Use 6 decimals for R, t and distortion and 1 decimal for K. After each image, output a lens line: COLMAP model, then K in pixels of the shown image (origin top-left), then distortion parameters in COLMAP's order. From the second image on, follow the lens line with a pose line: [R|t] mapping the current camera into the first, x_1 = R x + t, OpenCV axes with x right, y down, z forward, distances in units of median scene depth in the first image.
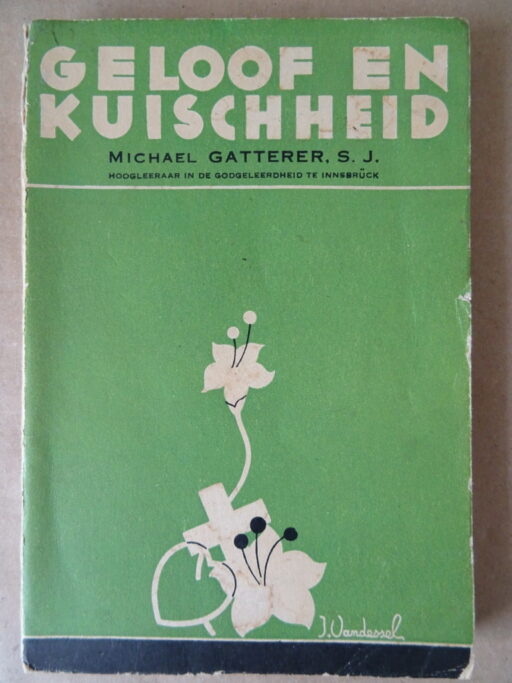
lens RADIAL K [[480.4, 0, 258.6], [0, 480.4, 341.9], [0, 0, 1]] dist [0.028271, -0.038759]
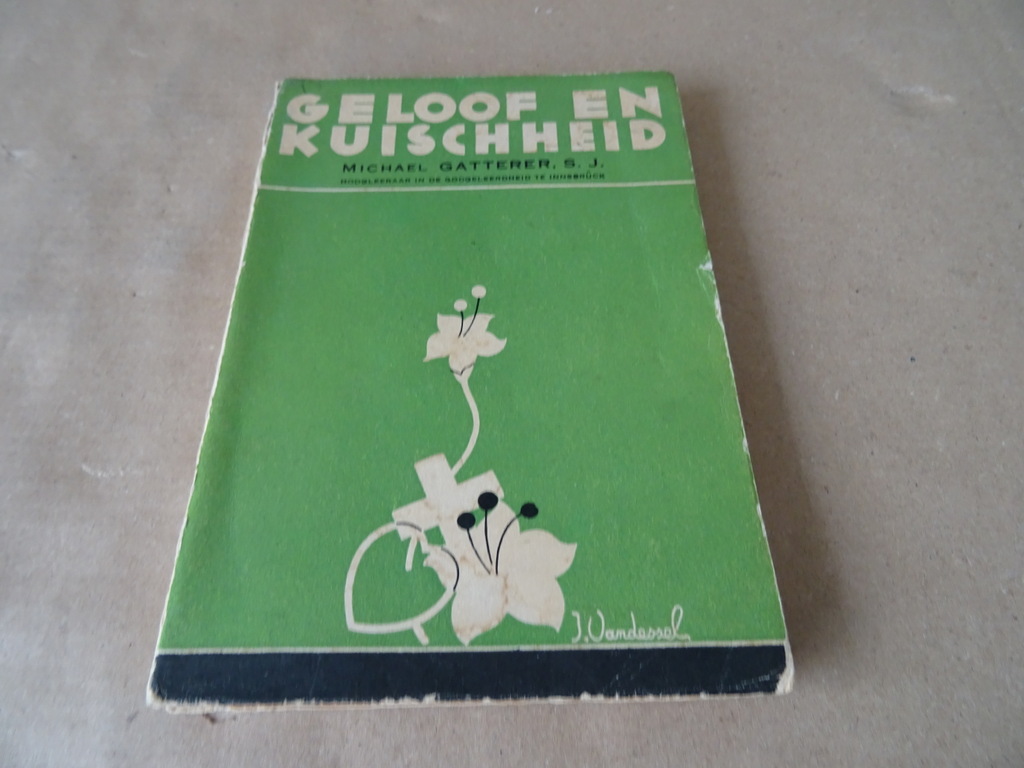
lens RADIAL K [[720.2, 0, 515.0], [0, 720.2, 390.8], [0, 0, 1]] dist [0.028271, -0.038759]
pose [[0.999792, -0.018418, 0.008787, 0.036185], [0.020371, 0.875331, -0.483094, 0.793959], [0.001206, 0.483173, 0.875524, -0.122503]]
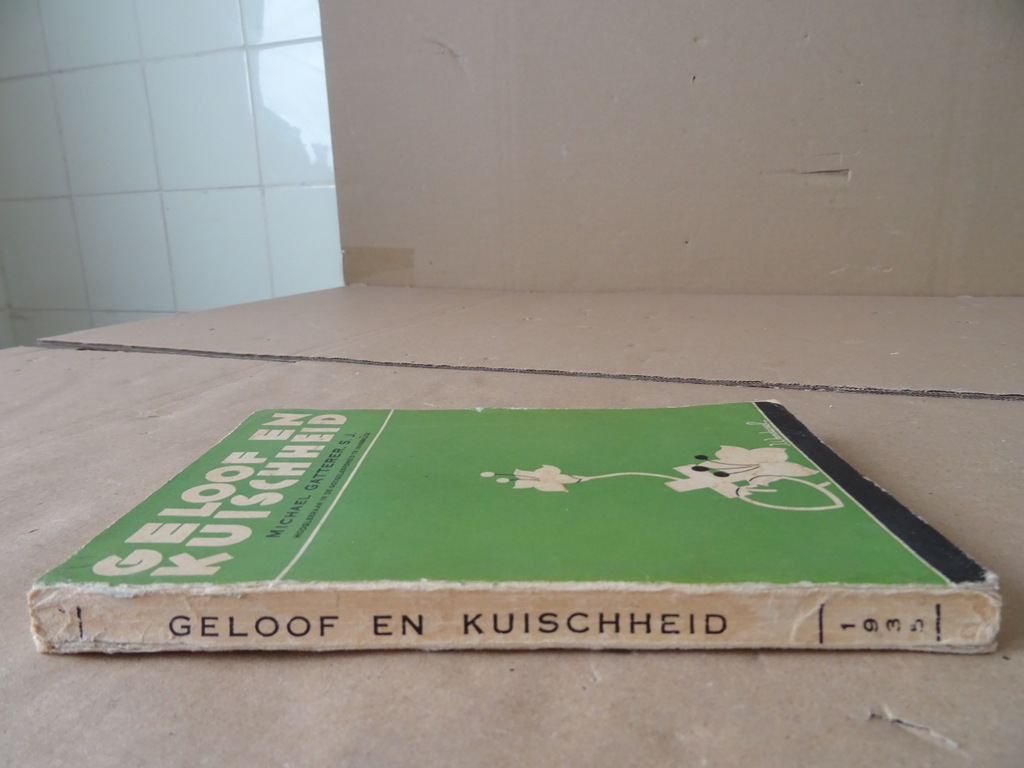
lens RADIAL K [[720.2, 0, 512.7], [0, 720.2, 382.0], [0, 0, 1]] dist [0.028271, -0.038759]
pose [[0.012288, -0.228205, 0.973535, -1.391676], [0.999922, 0.004993, -0.011451, 0.015872], [-0.002247, 0.973600, 0.228249, 0.494813]]
